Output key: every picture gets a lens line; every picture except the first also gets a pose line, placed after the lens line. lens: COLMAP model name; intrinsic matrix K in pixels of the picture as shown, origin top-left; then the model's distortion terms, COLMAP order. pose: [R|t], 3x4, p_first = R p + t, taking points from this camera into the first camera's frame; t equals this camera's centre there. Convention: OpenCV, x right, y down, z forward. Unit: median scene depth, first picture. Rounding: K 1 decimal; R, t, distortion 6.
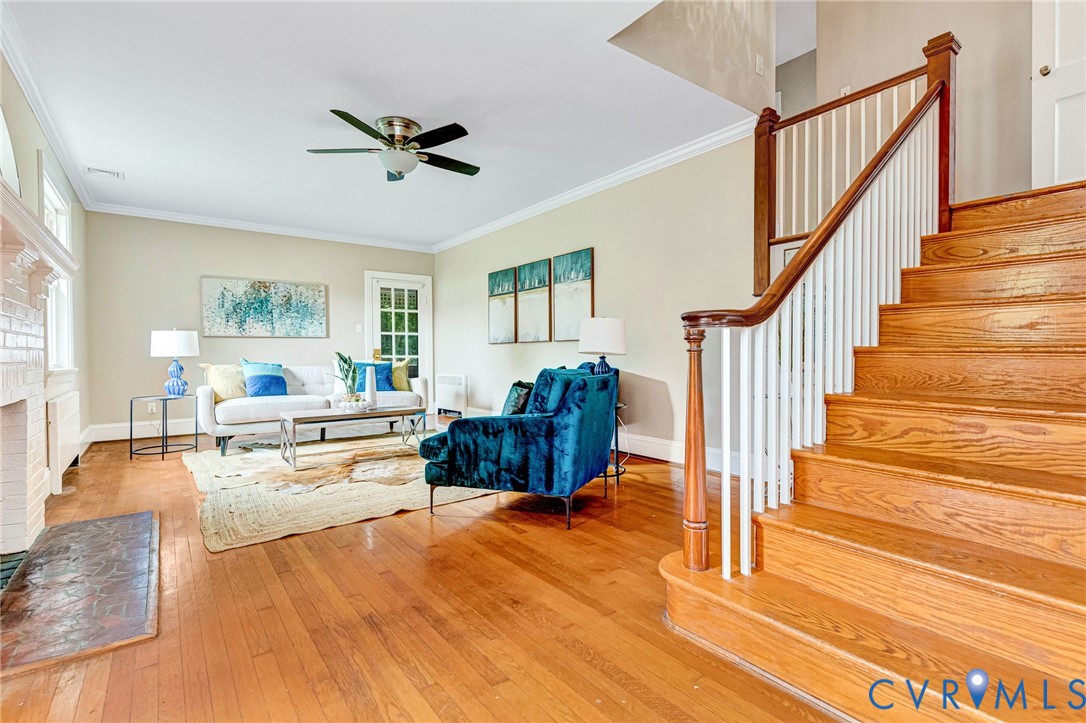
lens RADIAL K [[511.7, 0, 544.8], [0, 511.7, 357.3], [0, 0, 1]] dist [0.003887, 0.000592]
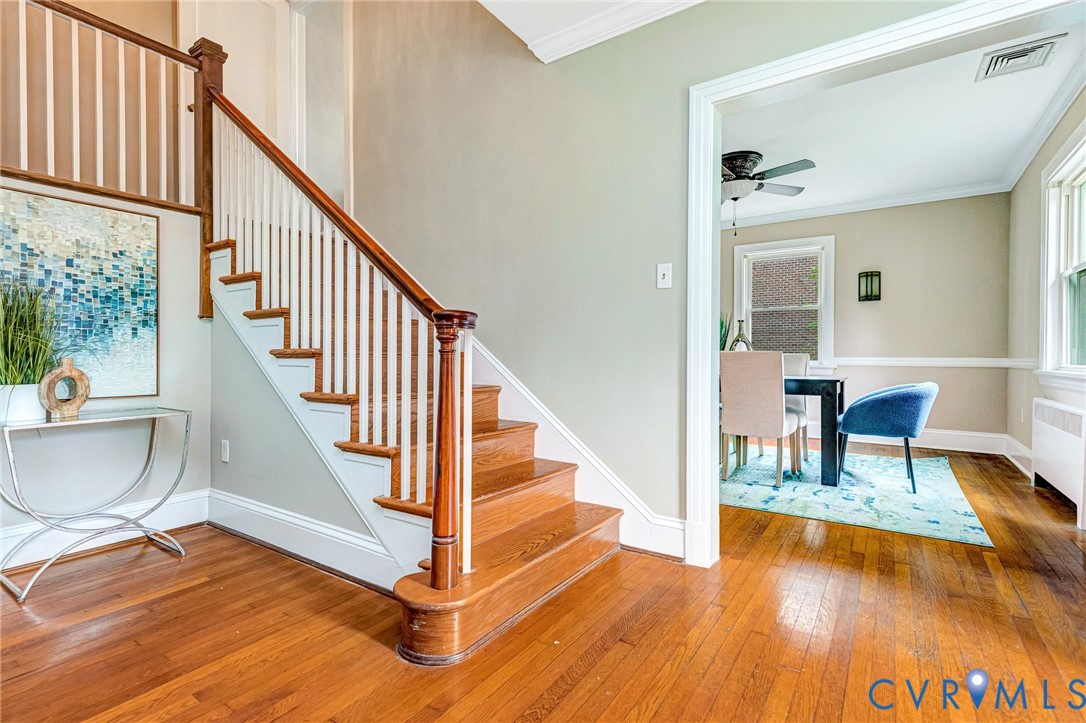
lens RADIAL K [[511.7, 0, 544.8], [0, 511.7, 357.3], [0, 0, 1]] dist [0.003887, 0.000592]
pose [[-0.324599, -0.000124, 0.945852, -0.218131], [0.001037, 0.999999, 0.000487, -0.001053], [-0.945851, 0.001139, -0.324599, 0.383663]]
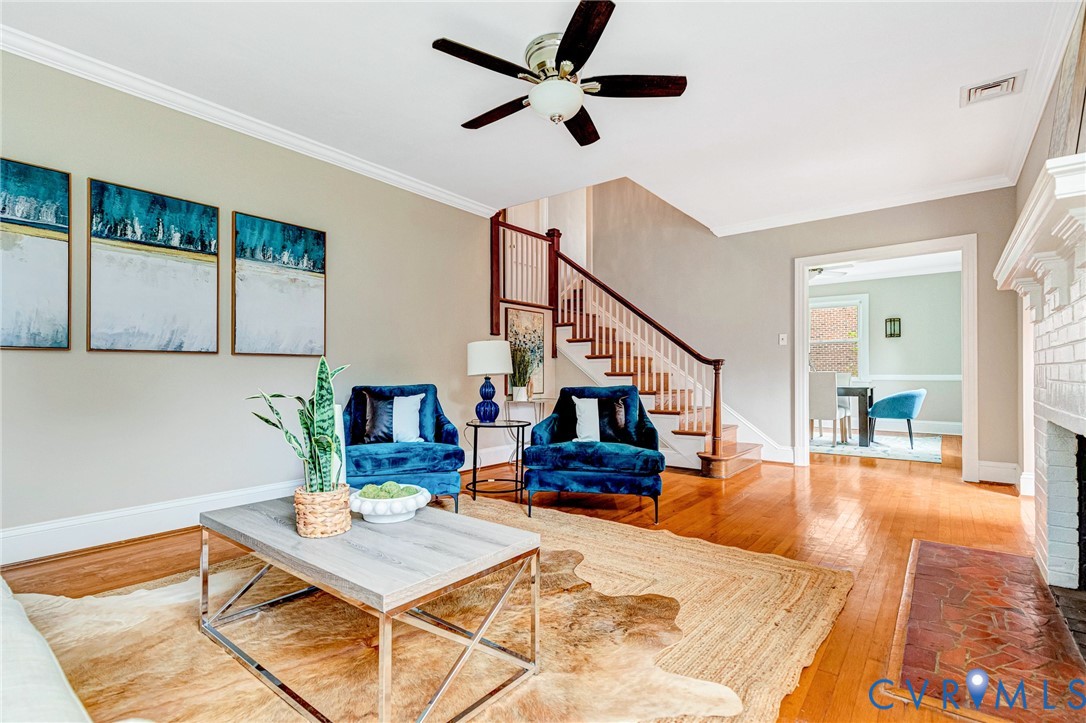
lens RADIAL K [[516.0, 0, 523.4], [0, 516.0, 369.6], [0, 0, 1]] dist [-0.001691, -0.000414]
pose [[-0.237049, 0.011957, 0.971424, -0.706427], [0.004184, 0.999928, -0.011287, -0.003014], [-0.971489, 0.001389, -0.237081, 0.890796]]
